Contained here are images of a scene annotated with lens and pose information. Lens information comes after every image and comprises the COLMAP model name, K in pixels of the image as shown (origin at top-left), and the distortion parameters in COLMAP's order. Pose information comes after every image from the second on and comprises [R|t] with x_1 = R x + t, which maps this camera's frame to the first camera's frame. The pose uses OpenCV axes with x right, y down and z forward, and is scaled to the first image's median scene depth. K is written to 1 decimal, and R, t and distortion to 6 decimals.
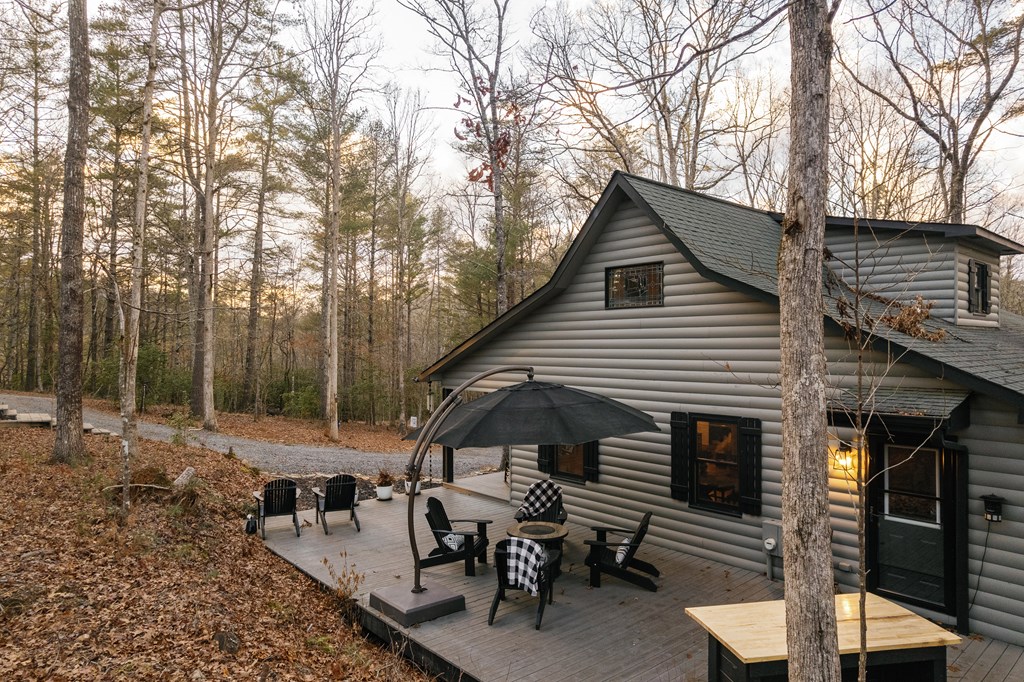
lens RADIAL K [[646.7, 0, 513.7], [0, 646.7, 339.6], [0, 0, 1]] dist [-0.024700, -0.000447]
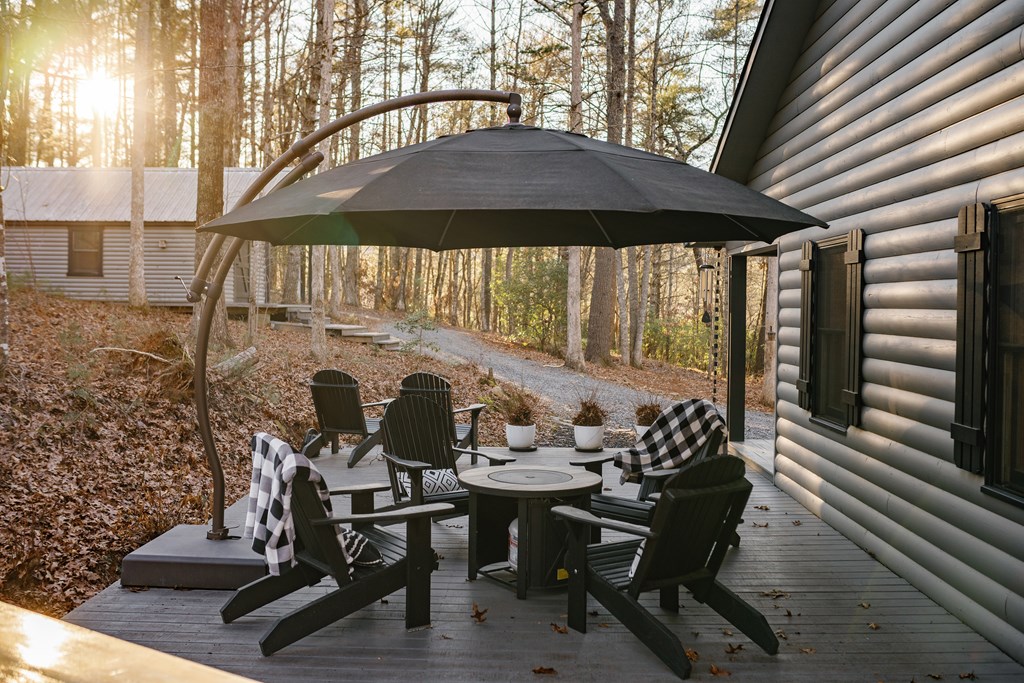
lens RADIAL K [[969.1, 0, 512.8], [0, 969.1, 341.0], [0, 0, 1]] dist [-0.044533, 0.000000]
pose [[0.743983, 0.036578, -0.667196, 0.387319], [-0.008100, 0.998921, 0.045732, 0.152495], [0.668149, -0.028620, 0.743477, 0.450485]]
